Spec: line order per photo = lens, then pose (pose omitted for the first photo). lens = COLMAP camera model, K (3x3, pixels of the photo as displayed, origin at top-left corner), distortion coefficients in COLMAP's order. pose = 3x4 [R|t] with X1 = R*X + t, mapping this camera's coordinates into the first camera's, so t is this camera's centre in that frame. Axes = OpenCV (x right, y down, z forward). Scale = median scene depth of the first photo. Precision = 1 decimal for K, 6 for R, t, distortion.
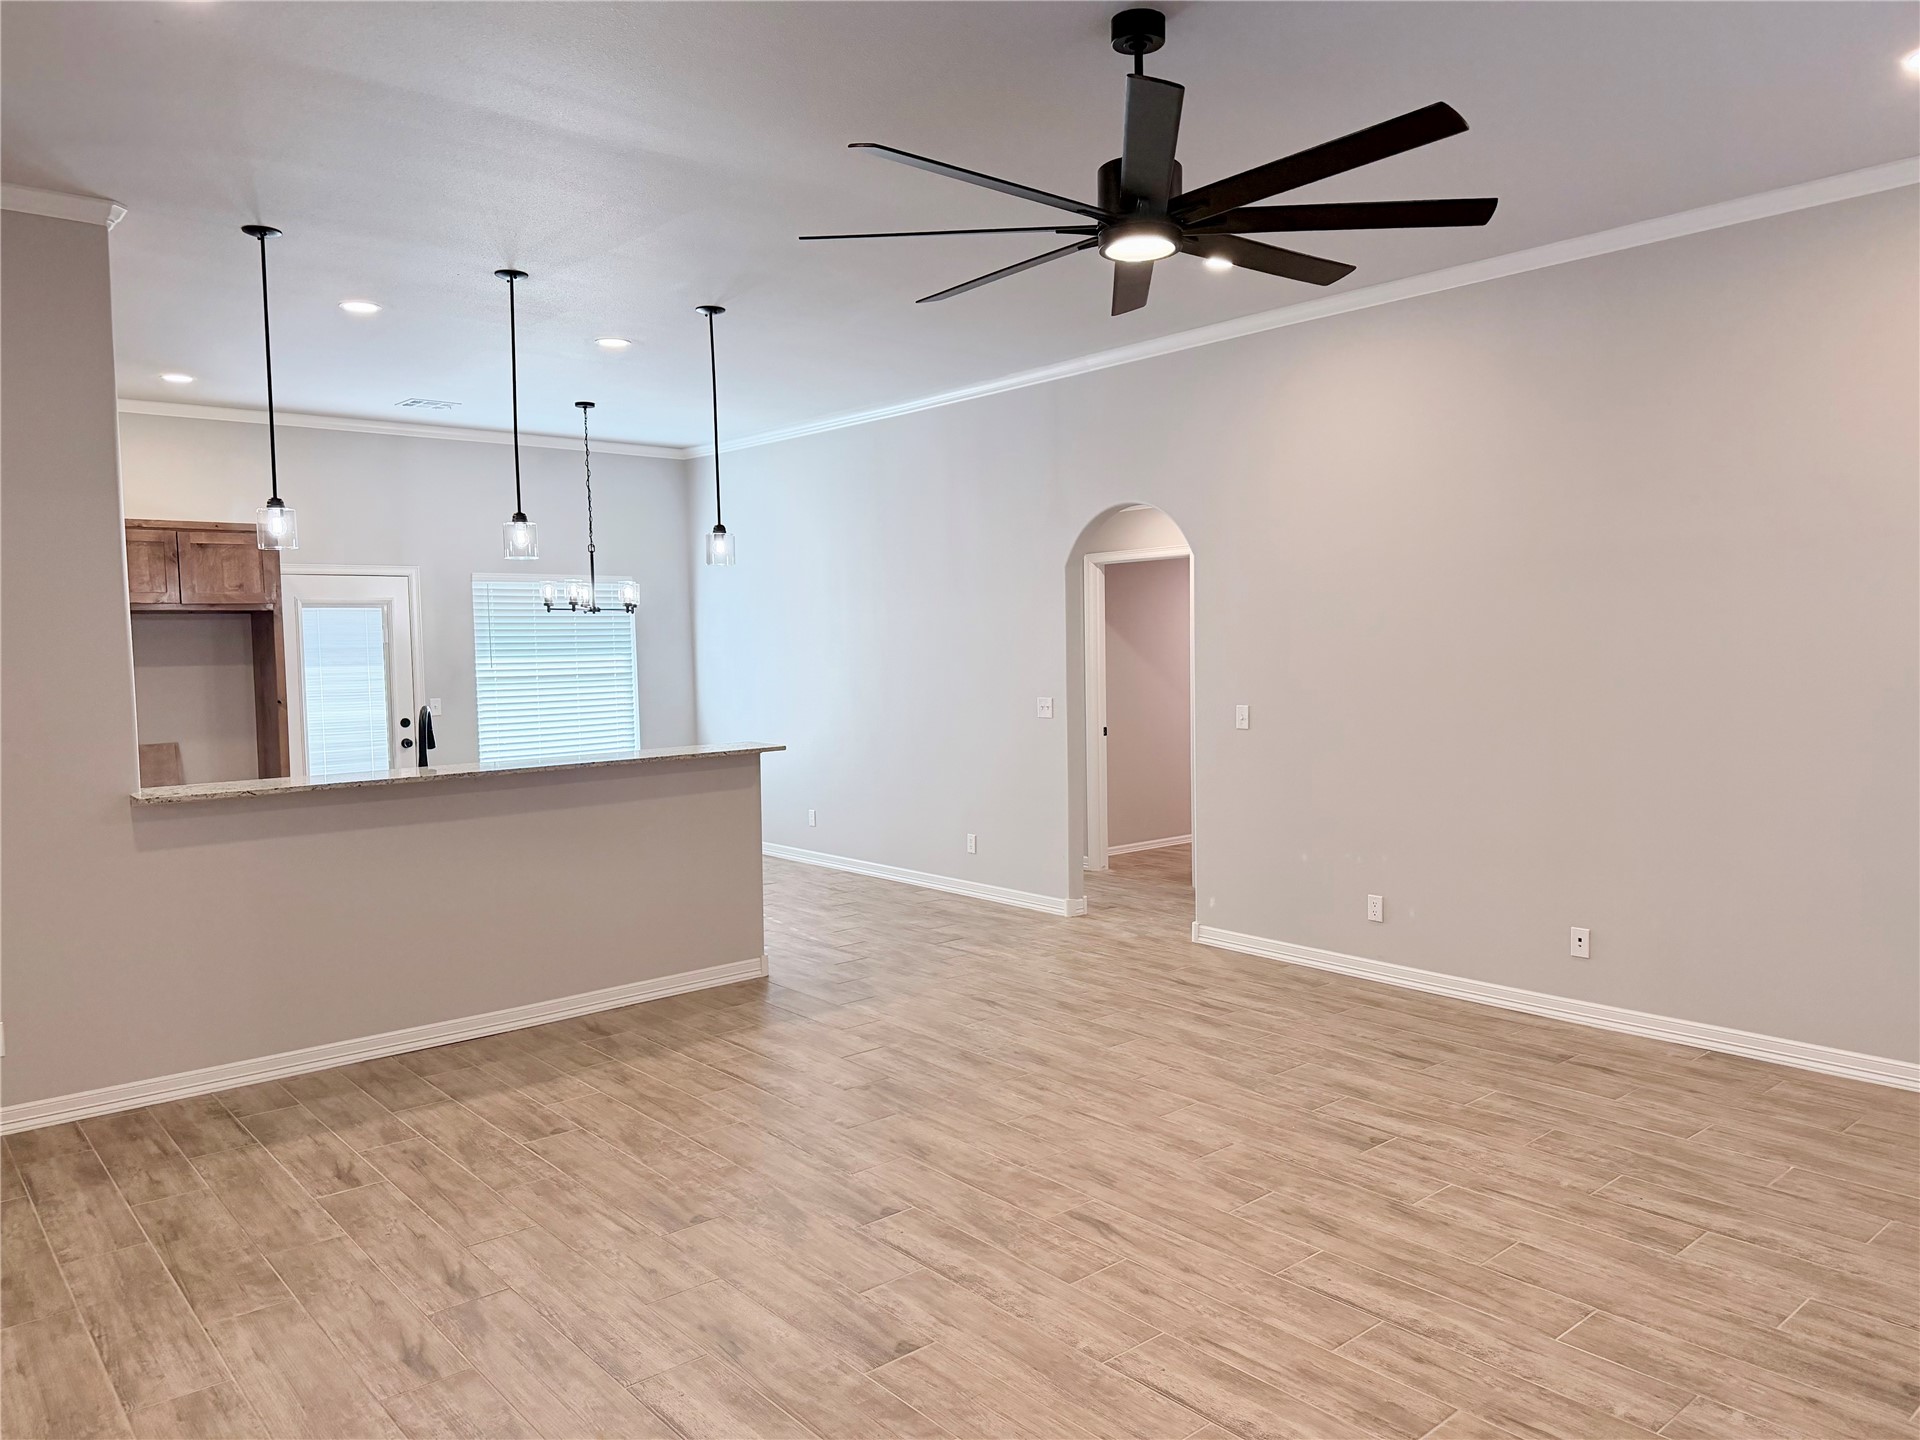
lens RADIAL K [[1339.5, 0, 949.5], [0, 1339.5, 725.3], [0, 0, 1]] dist [0.078144, -0.106628]
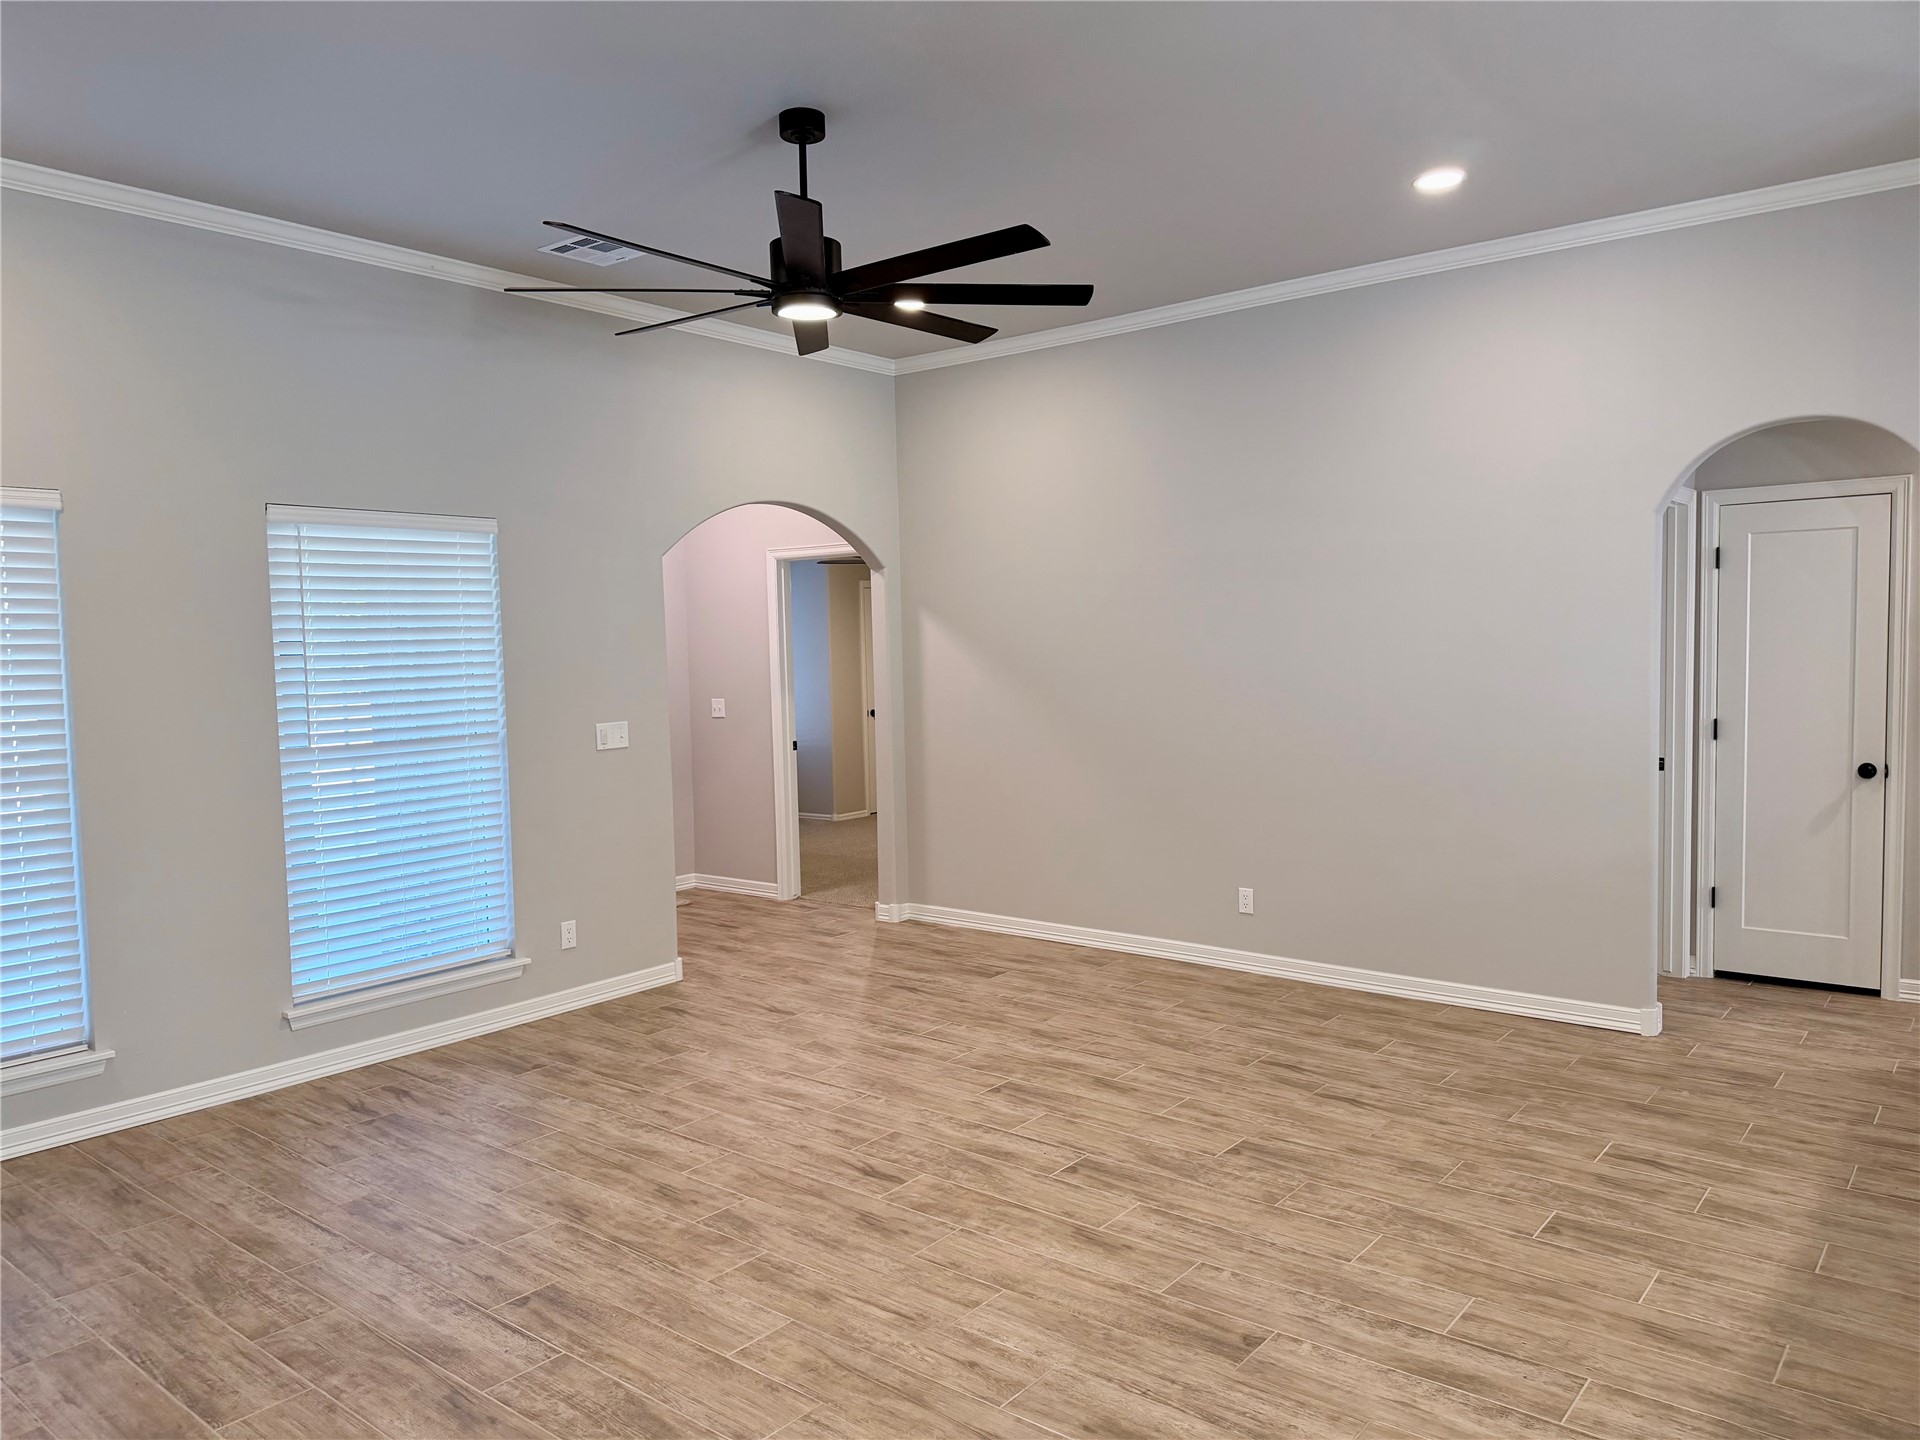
lens RADIAL K [[1339.5, 0, 960.2], [0, 1339.5, 717.6], [0, 0, 1]] dist [0.078144, -0.106628]
pose [[-0.981212, 0.048141, -0.186828, 0.196871], [0.025238, 0.992076, 0.123082, -0.112648], [0.191273, 0.116054, -0.974652, 1.757250]]
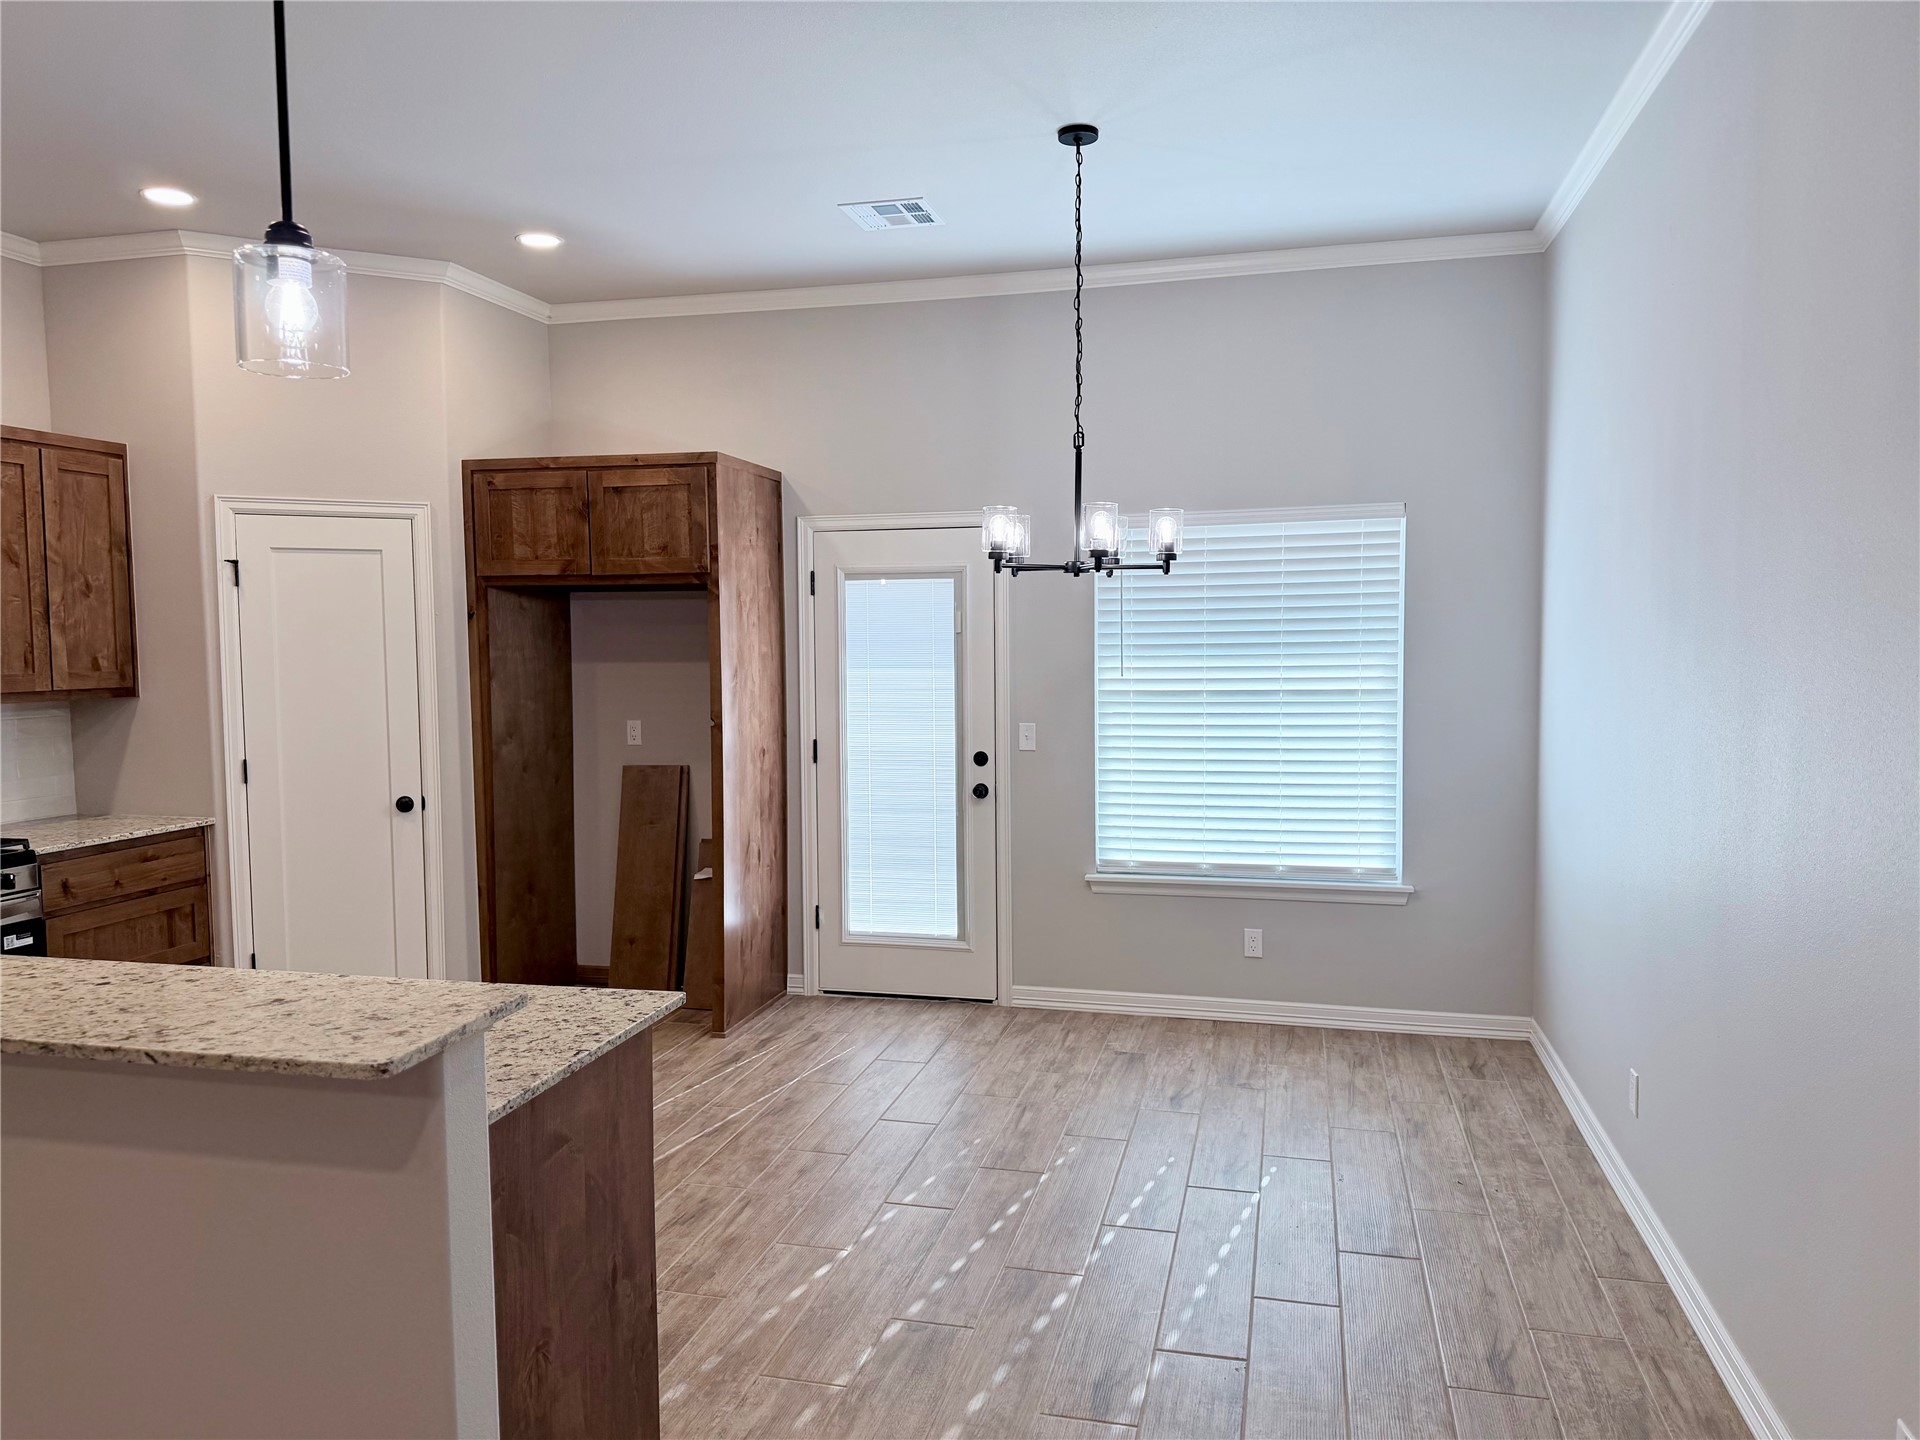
lens RADIAL K [[1339.5, 0, 965.3], [0, 1339.5, 722.6], [0, 0, 1]] dist [0.078144, -0.106628]
pose [[0.592292, 0.063497, -0.803218, 0.205972], [-0.054076, 0.997775, 0.039002, -0.094832], [0.803907, 0.020334, 0.594408, 1.380104]]
